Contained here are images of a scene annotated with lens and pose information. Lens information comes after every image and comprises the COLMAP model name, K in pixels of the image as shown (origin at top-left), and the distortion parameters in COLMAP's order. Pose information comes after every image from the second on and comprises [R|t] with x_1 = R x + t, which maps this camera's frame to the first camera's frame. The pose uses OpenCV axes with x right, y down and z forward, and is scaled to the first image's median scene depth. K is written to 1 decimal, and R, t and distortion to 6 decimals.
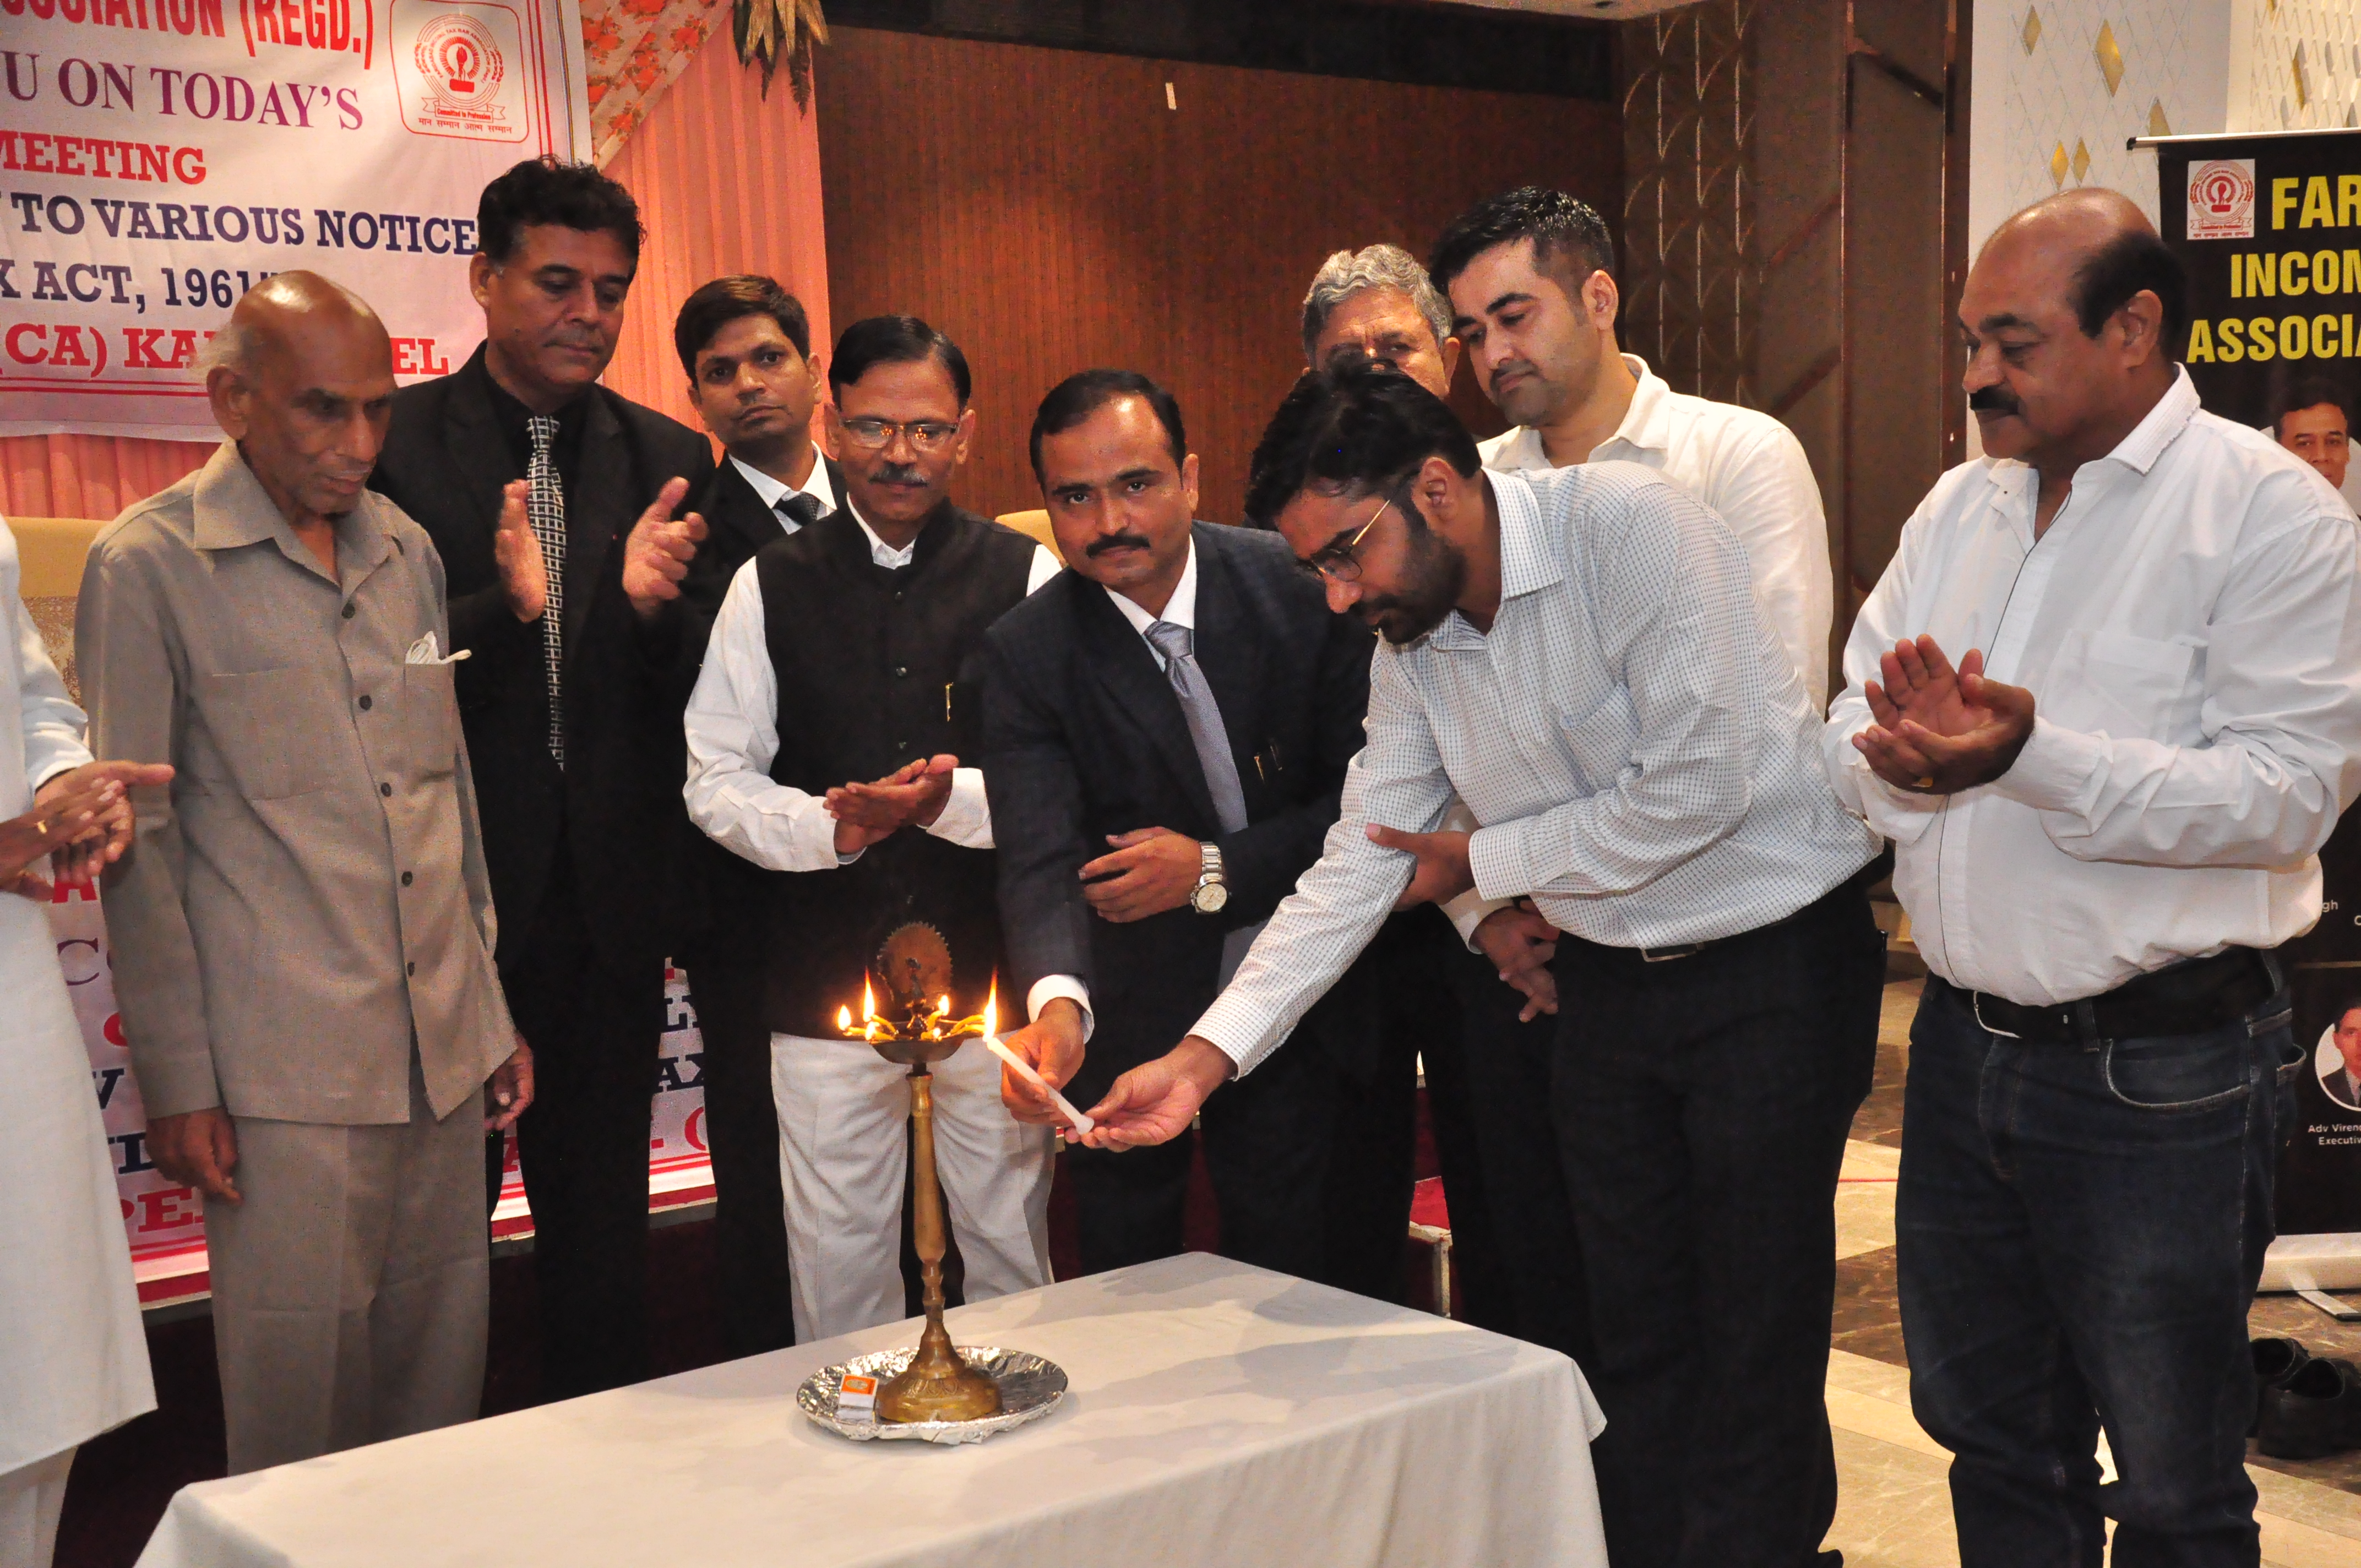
lens RADIAL K [[2822.5, 0, 1230.8], [0, 2822.5, 829.2], [0, 0, 1]] dist [-0.016274, 0.448234]
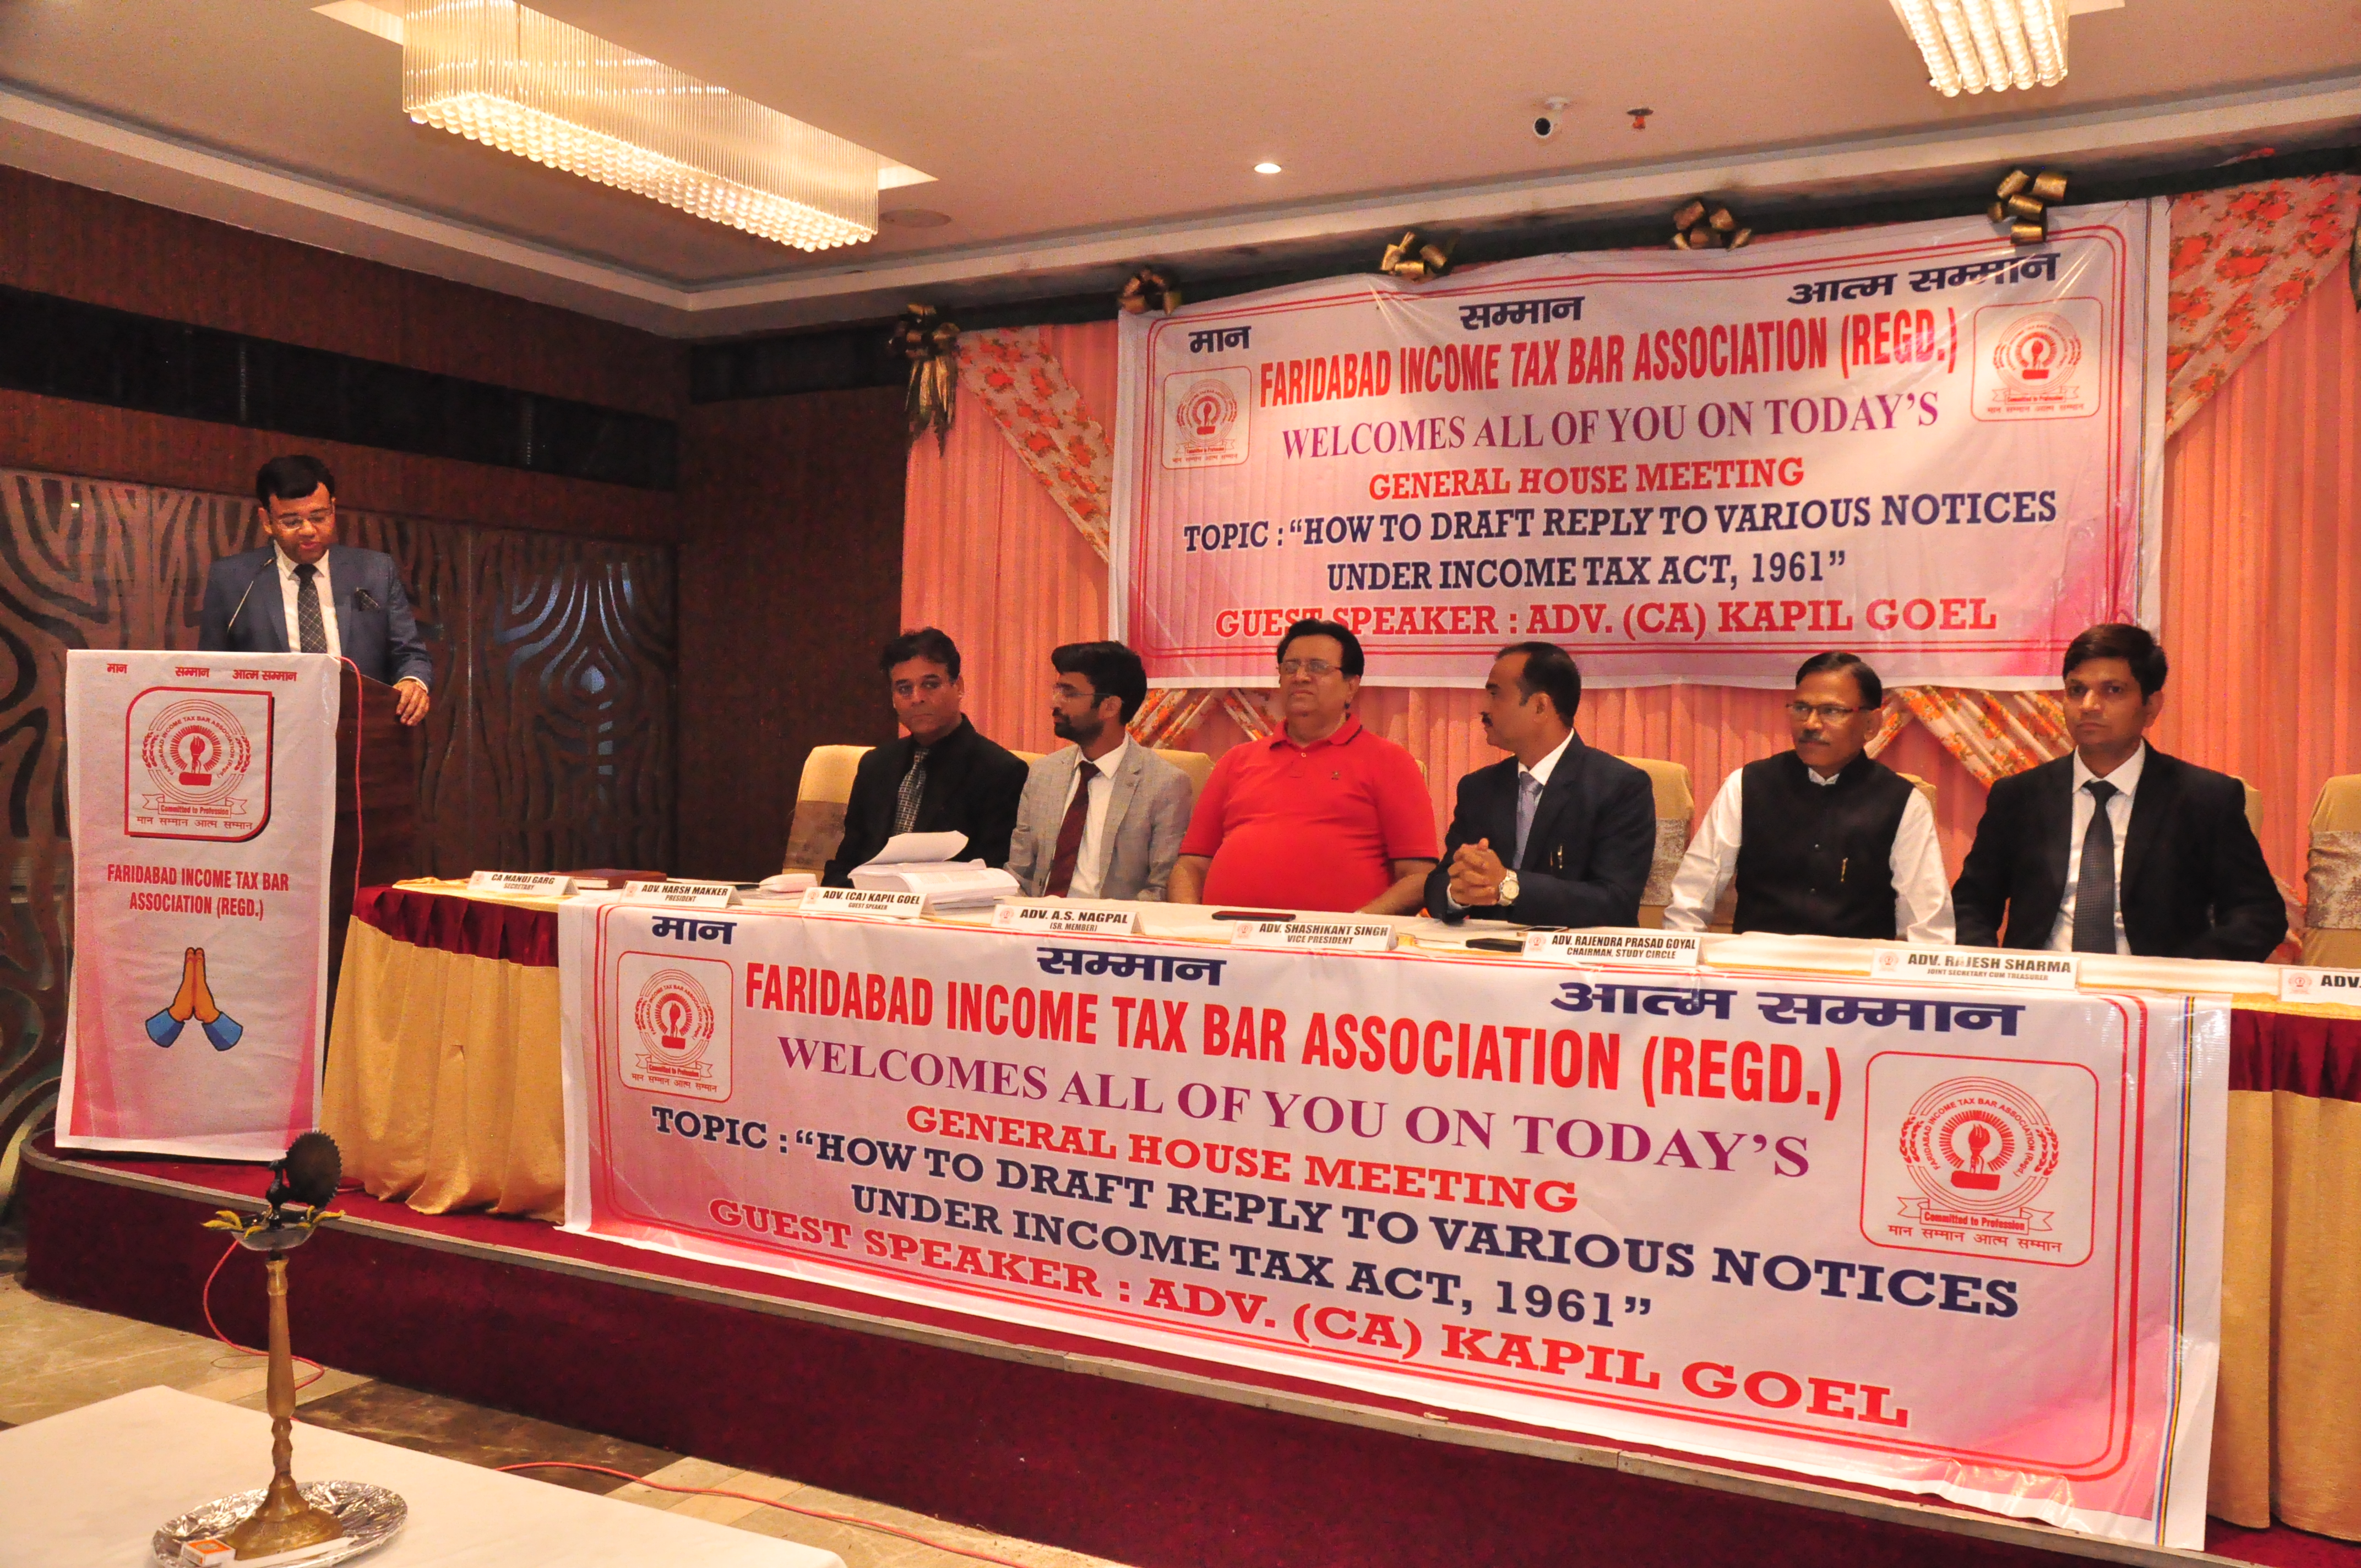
lens RADIAL K [[2043.6, 0, 1189.8], [0, 2043.6, 816.1], [0, 0, 1]] dist [-0.130906, 0.172331]
pose [[0.399659, 0.064698, -0.914378, 0.350830], [-0.118436, 0.992790, 0.018480, -0.068526], [0.908980, 0.100910, 0.404440, 0.424451]]
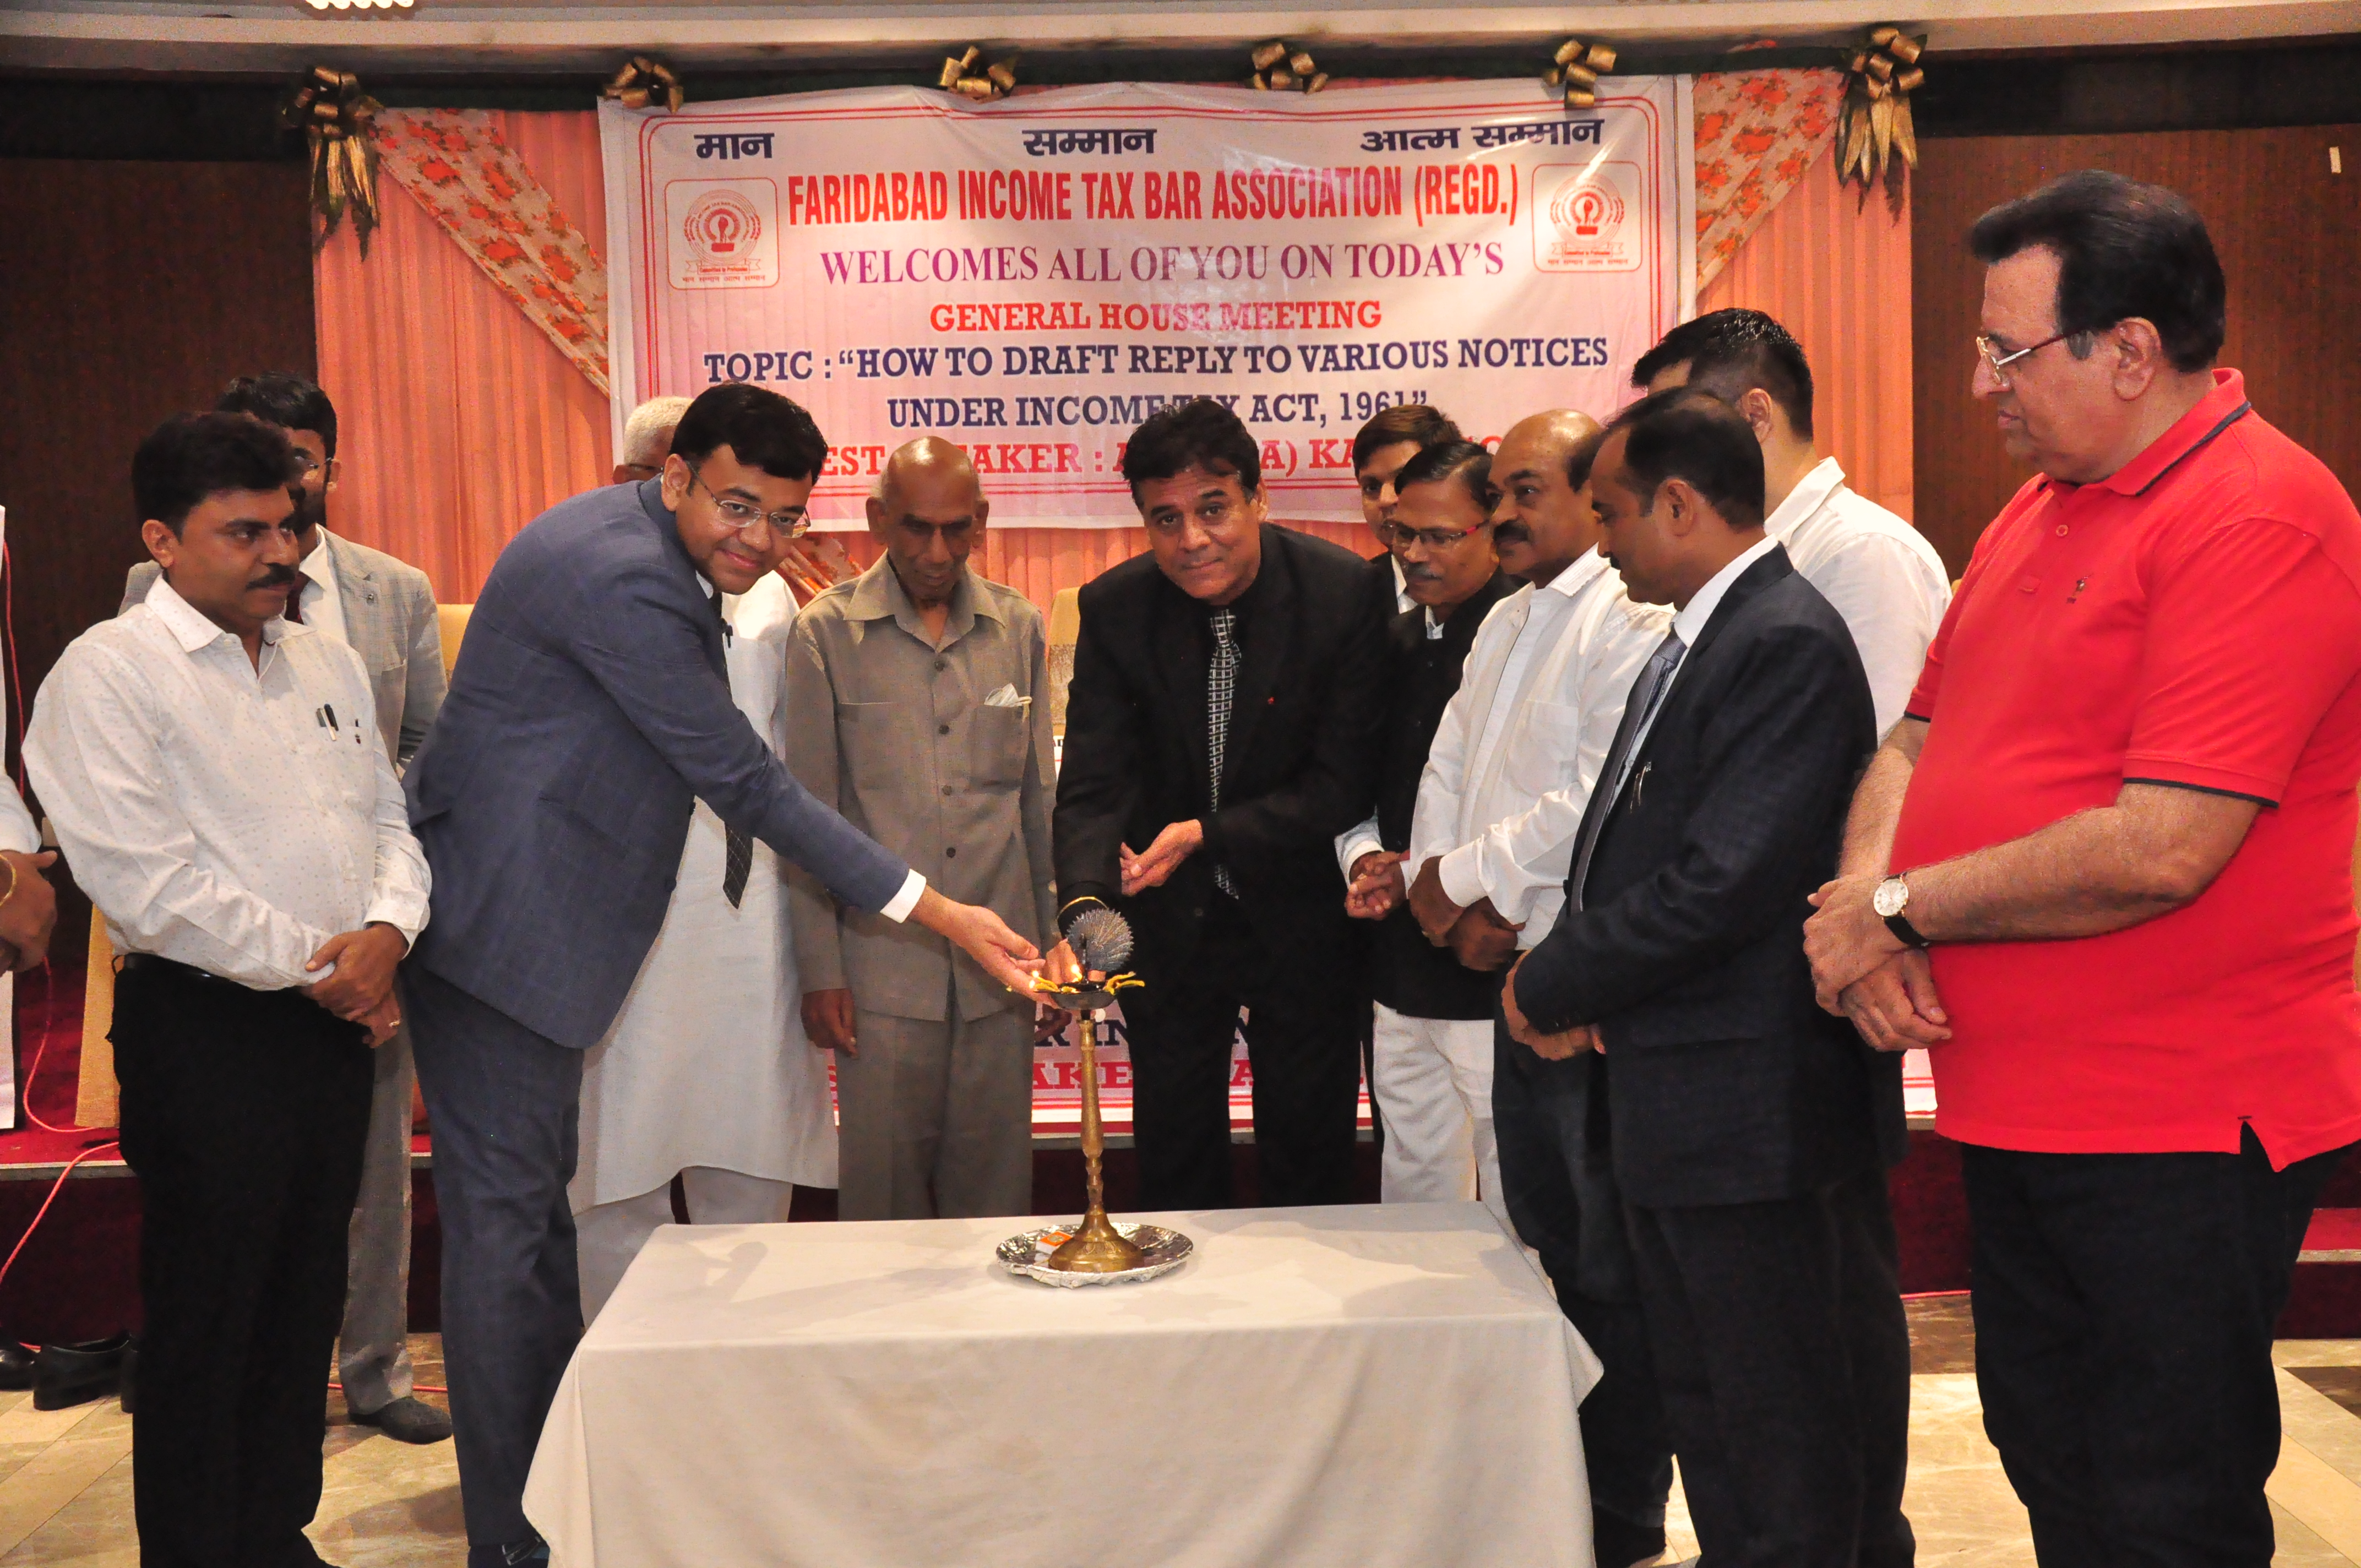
lens RADIAL K [[2574.7, 0, 1221.1], [0, 2574.7, 825.1], [0, 0, 1]] dist [-0.025838, 0.321643]
pose [[0.804558, 0.061468, -0.590685, 0.297188], [-0.063343, 0.997837, 0.017559, -0.014408], [0.590487, 0.023289, 0.806711, 0.011371]]
